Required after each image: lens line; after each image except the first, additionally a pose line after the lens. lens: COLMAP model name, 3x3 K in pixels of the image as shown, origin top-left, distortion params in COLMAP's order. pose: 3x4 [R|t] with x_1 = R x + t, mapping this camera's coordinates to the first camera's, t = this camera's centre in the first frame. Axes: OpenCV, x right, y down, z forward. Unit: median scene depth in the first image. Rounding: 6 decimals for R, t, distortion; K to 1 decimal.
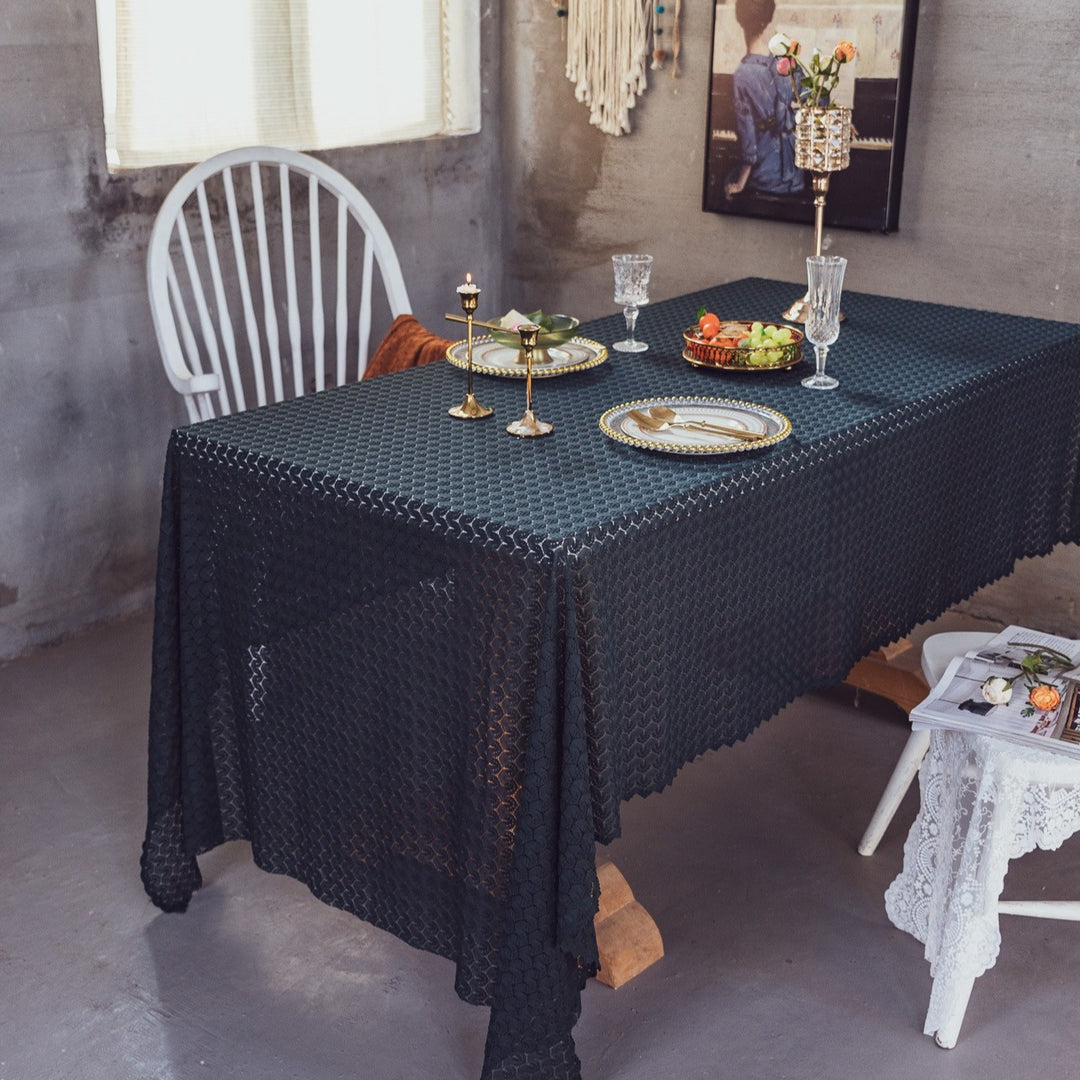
lens RADIAL K [[1654.9, 0, 503.3], [0, 1654.9, 507.7], [0, 0, 1]] dist [0.009119, -0.036017]
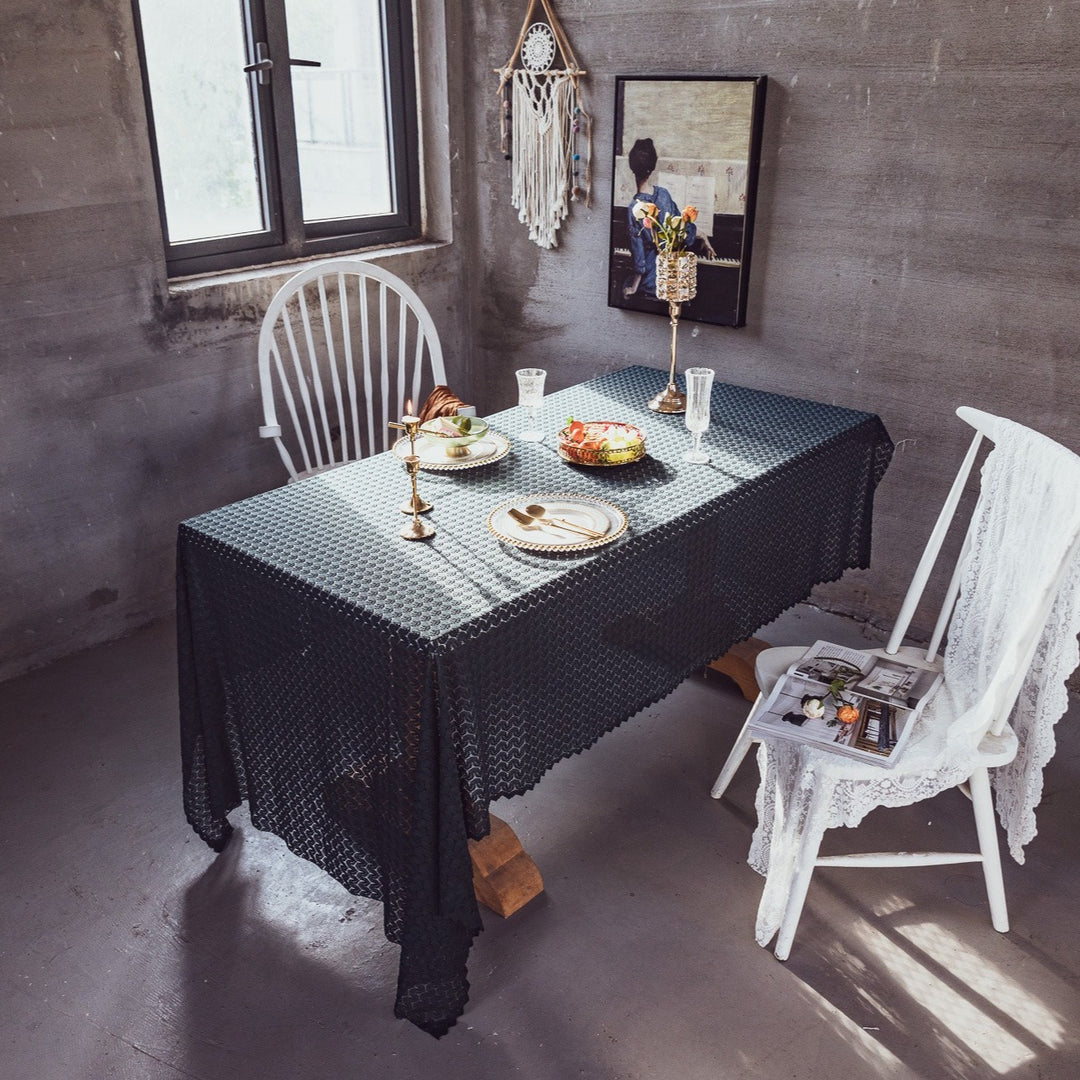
lens RADIAL K [[1115.9, 0, 510.0], [0, 1115.9, 539.4], [0, 0, 1]] dist [0.005141, -0.000074]
pose [[0.999705, -0.006609, -0.023373, 0.065105], [0.008734, 0.995722, 0.091991, -0.079374], [0.022665, -0.092168, 0.995485, 0.058375]]
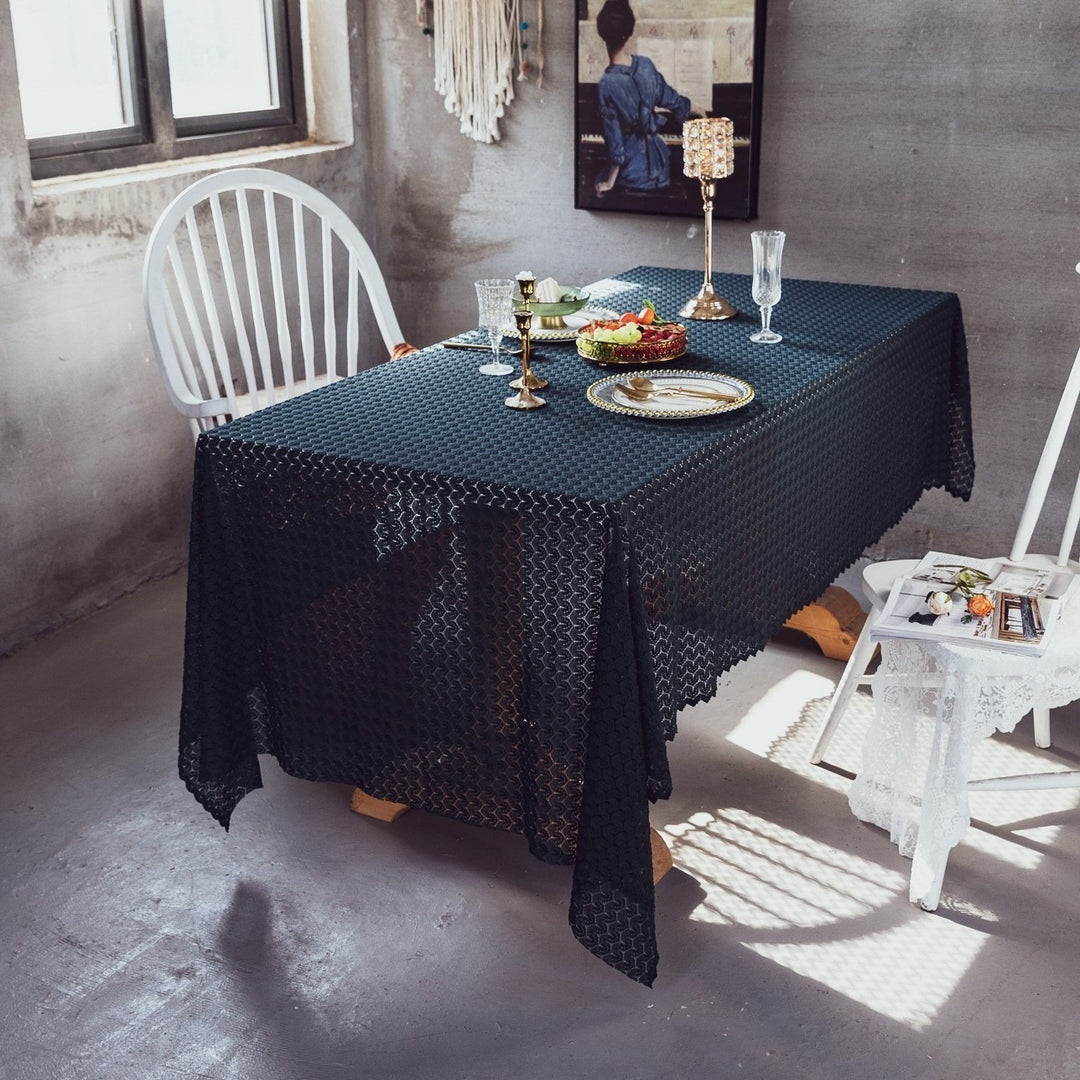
lens RADIAL K [[1595.2, 0, 538.9], [0, 1595.2, 512.0], [0, 0, 1]] dist [0.004216, -0.002710]
pose [[0.981035, -0.079277, 0.176876, -0.117345], [0.077644, 0.996850, 0.016144, 0.002652], [-0.177599, -0.002105, 0.984101, -0.041788]]
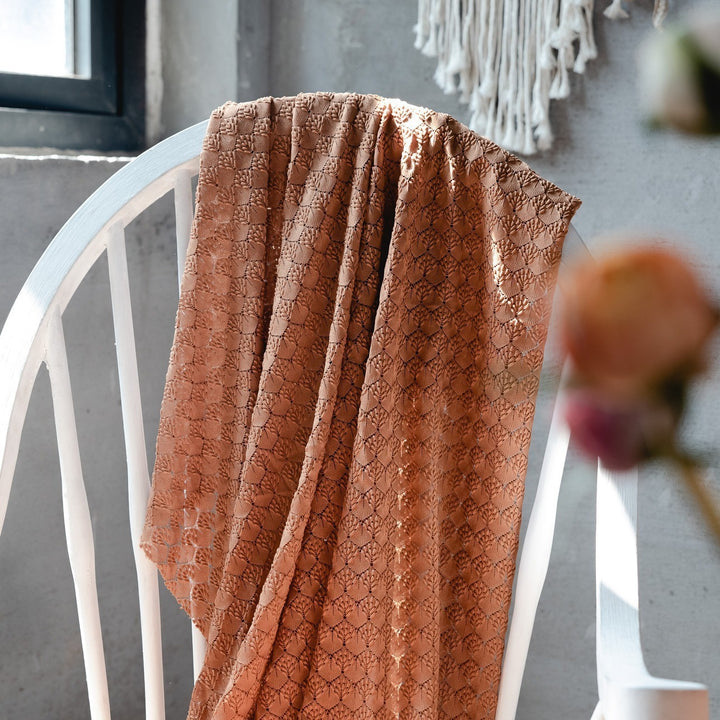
lens RADIAL K [[1324.6, 0, 359.4], [0, 1324.6, 360.0], [0, 0, 1]] dist [0.034218, 0.180718]
pose [[0.982166, -0.006449, 0.187908, -0.066706], [0.038720, 0.984926, -0.168586, -0.109589], [-0.183988, 0.172855, 0.967610, 0.714463]]
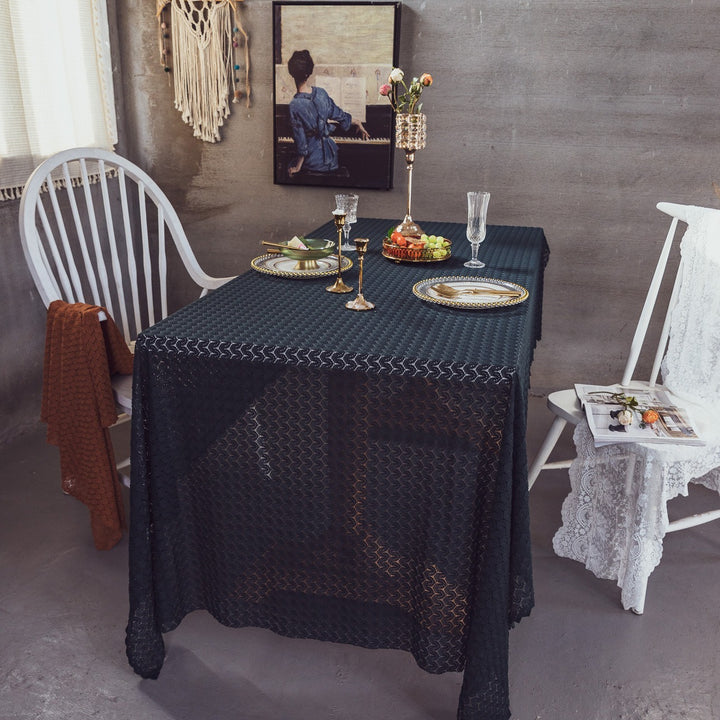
lens RADIAL K [[805.7, 0, 371.4], [0, 805.7, 364.8], [0, 0, 1]] dist [0.004345, 0.002440]
pose [[0.873334, -0.141874, 0.466003, -0.237679], [0.133676, 0.989722, 0.050800, -0.021034], [-0.468420, 0.017928, 0.883324, 0.220217]]
